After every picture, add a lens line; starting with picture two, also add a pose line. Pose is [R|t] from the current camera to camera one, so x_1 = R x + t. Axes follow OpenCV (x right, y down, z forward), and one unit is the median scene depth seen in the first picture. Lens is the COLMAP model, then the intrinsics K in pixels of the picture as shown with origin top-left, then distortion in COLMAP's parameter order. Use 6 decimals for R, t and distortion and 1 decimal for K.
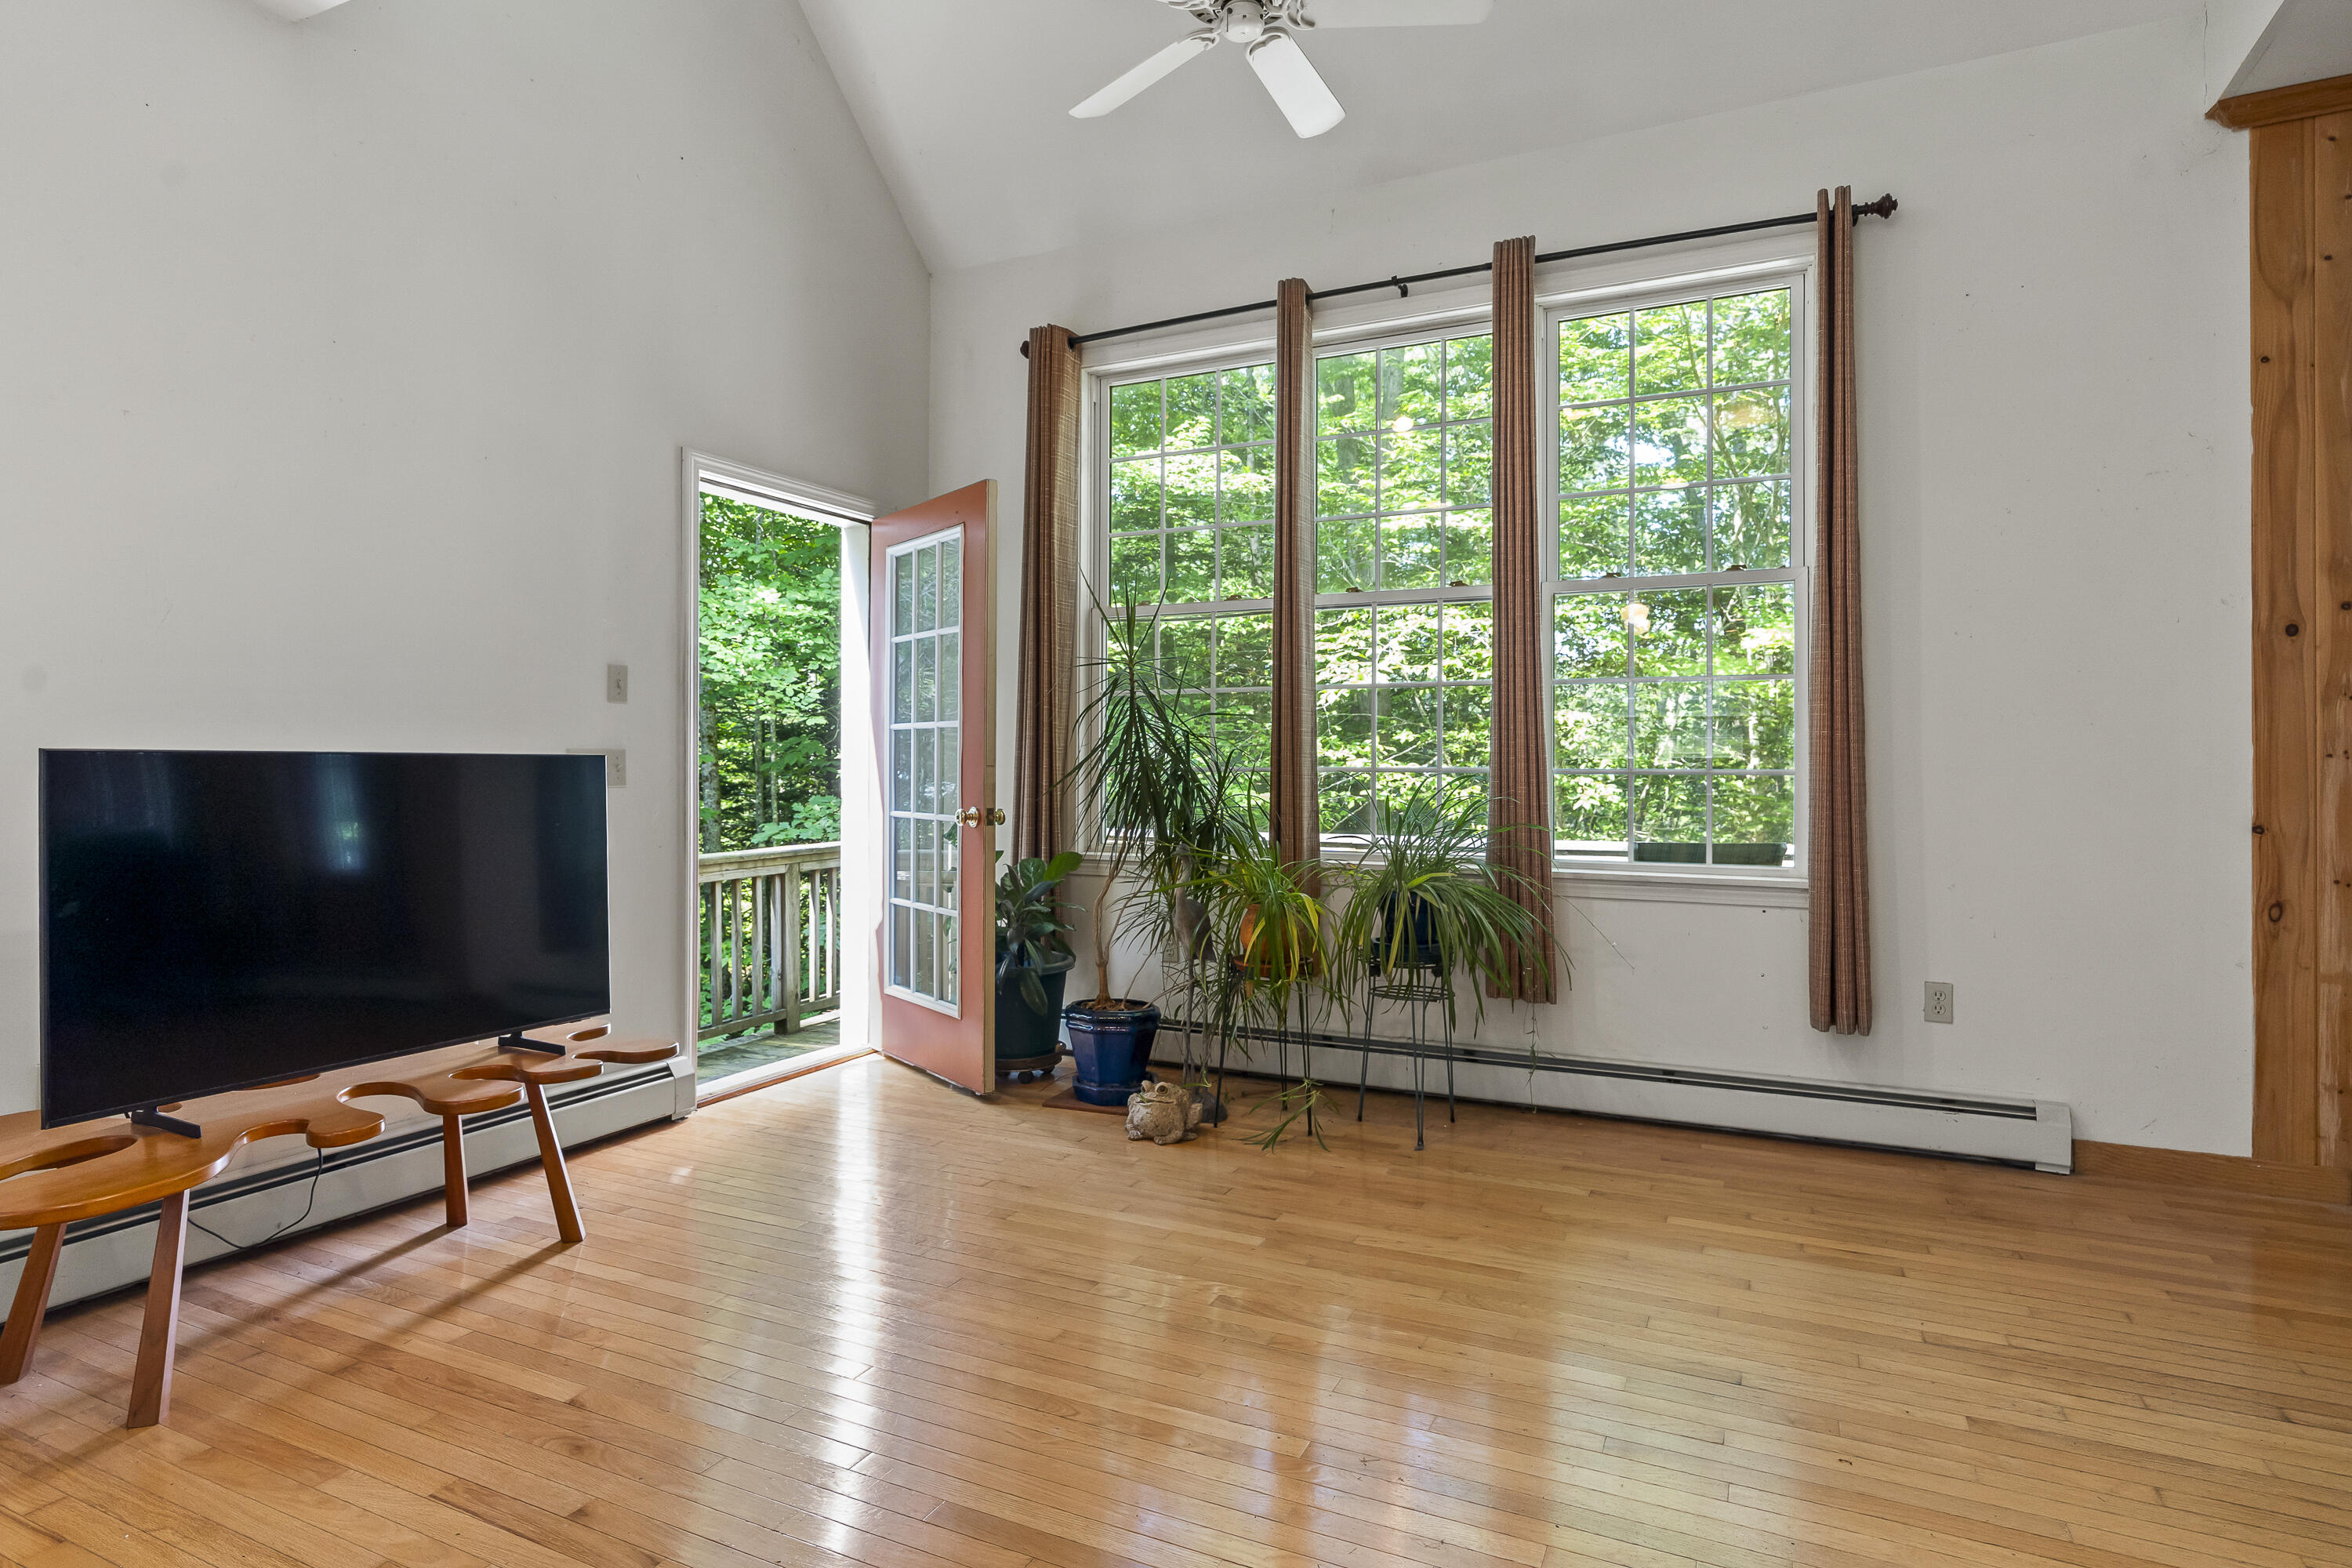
lens RADIAL K [[1248.0, 0, 1177.8], [0, 1248.0, 767.6], [0, 0, 1]] dist [-0.000297, 0.002073]
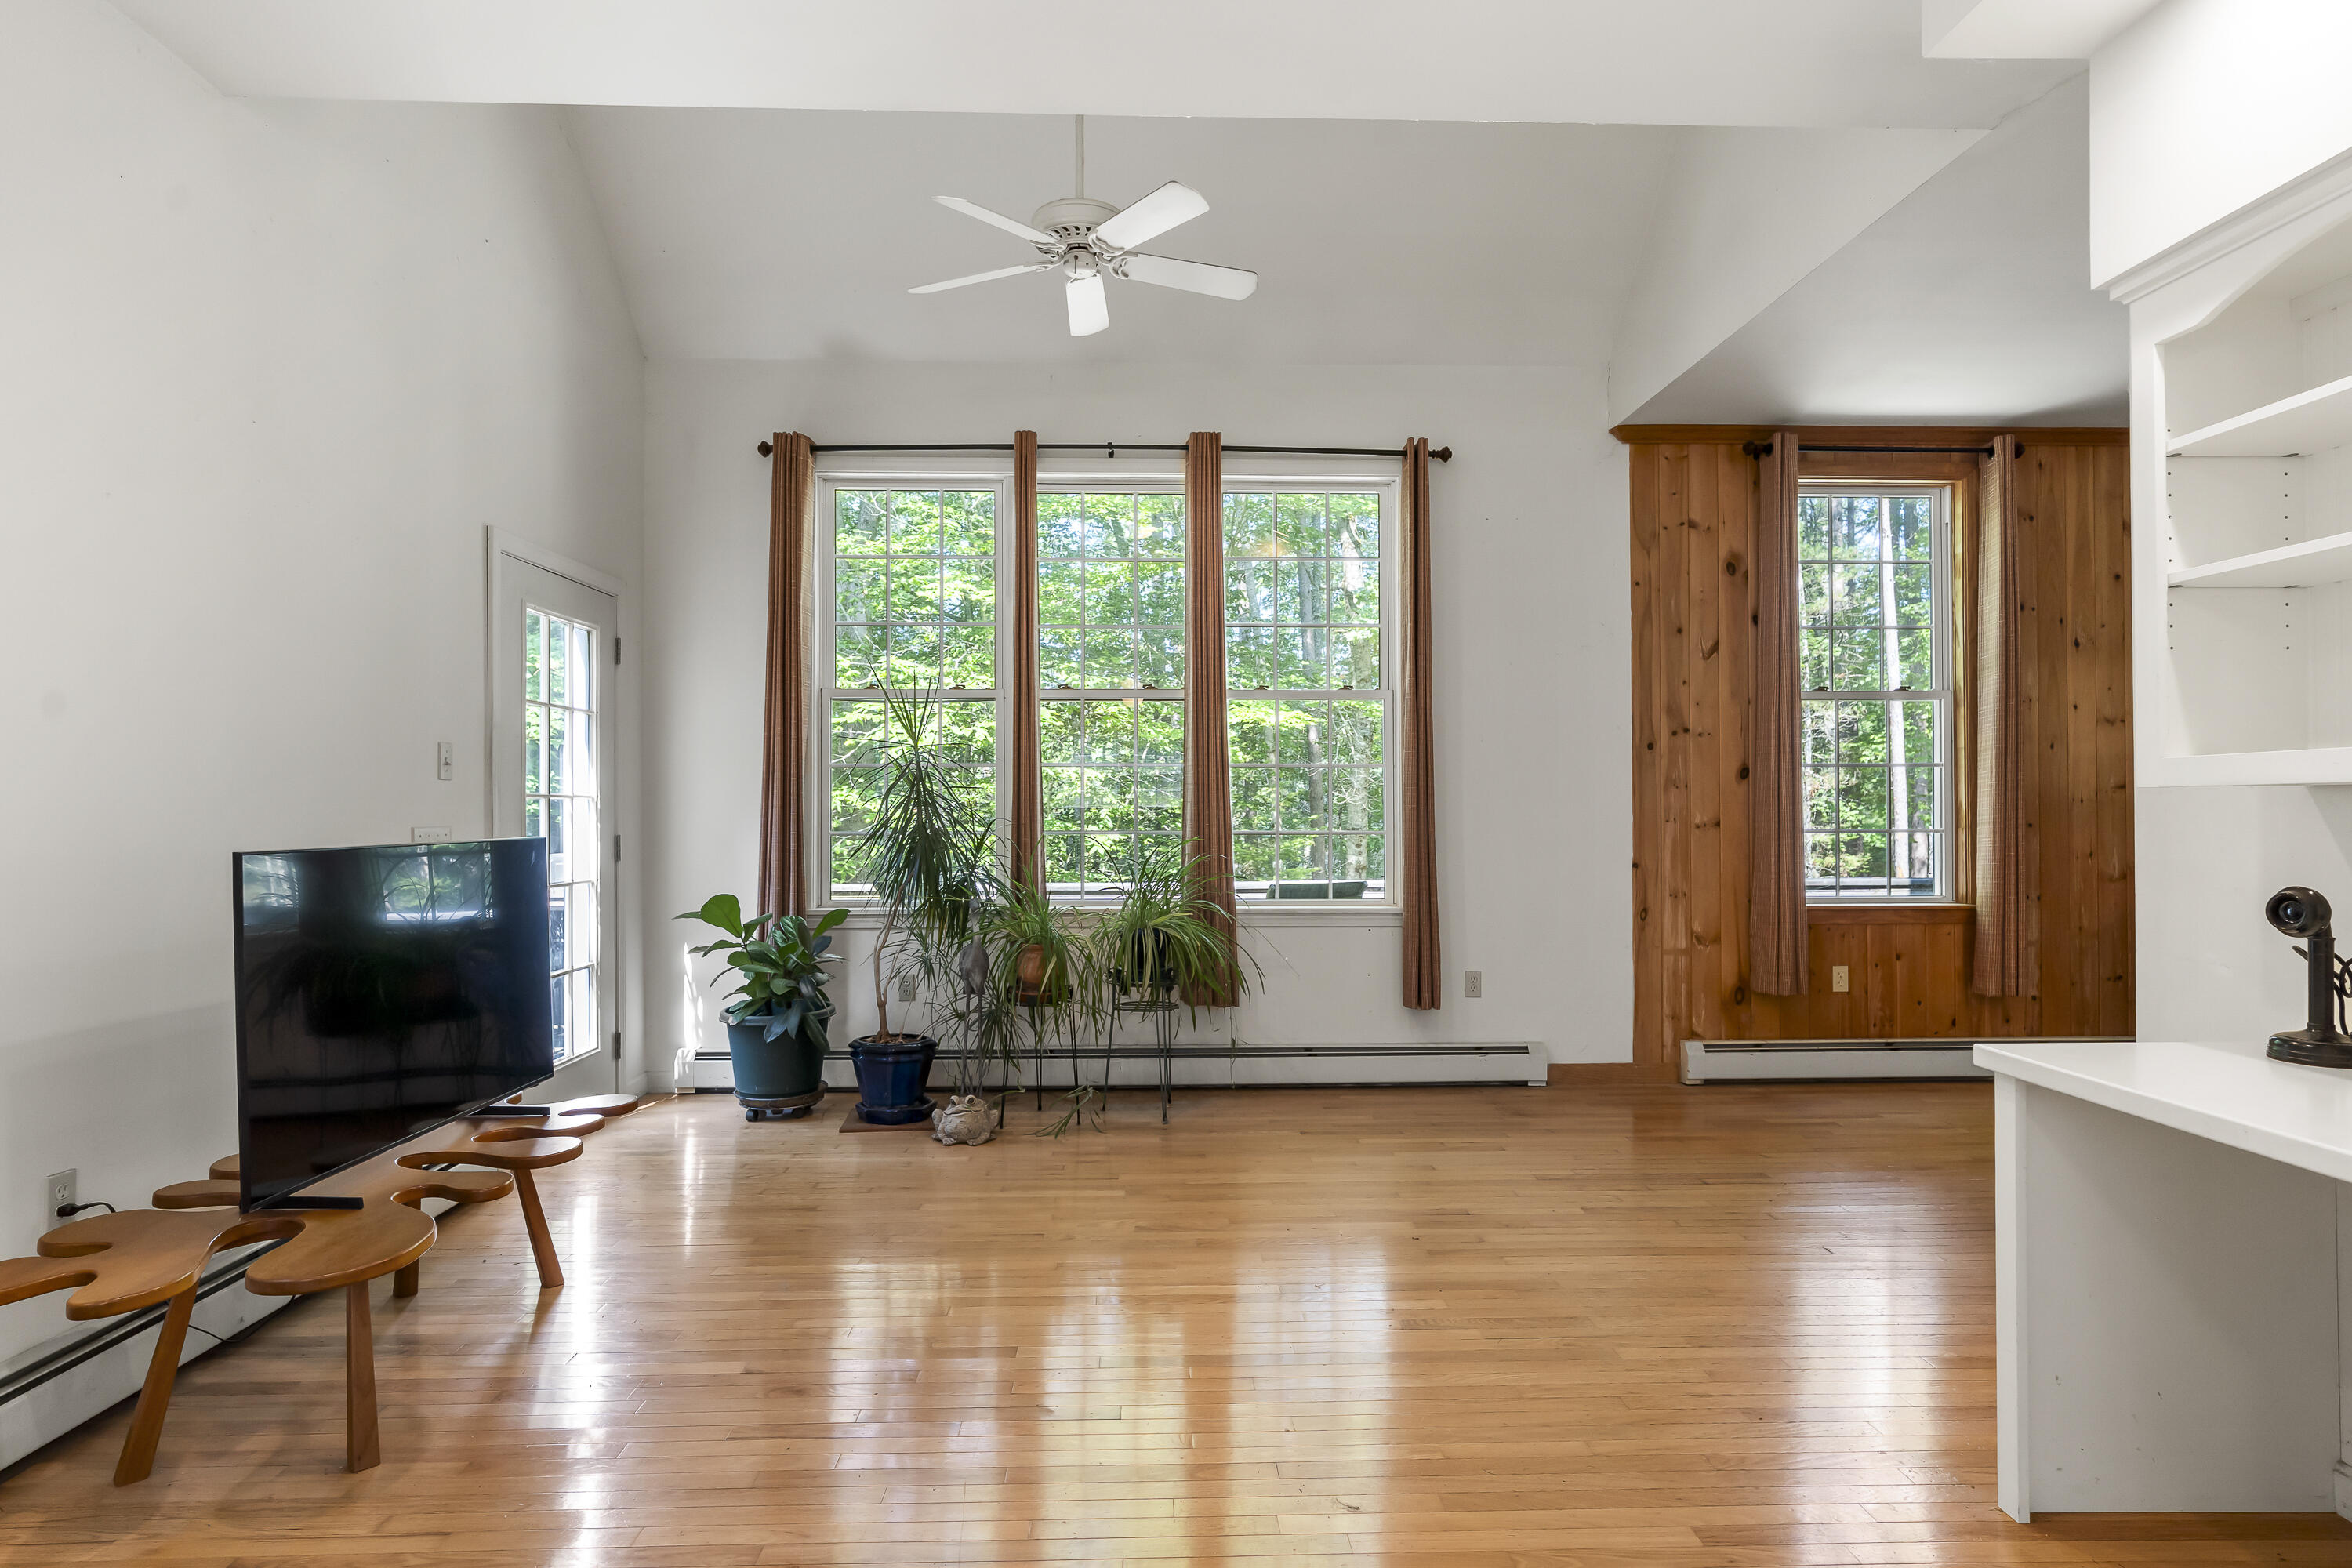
lens RADIAL K [[1253.7, 0, 1180.4], [0, 1253.7, 816.4], [0, 0, 1]] dist [0.002683, 0.001873]
pose [[0.883806, -0.007690, 0.467790, -0.397838], [0.004569, 0.999959, 0.007807, -0.028008], [-0.467831, -0.004762, 0.883805, -0.170752]]
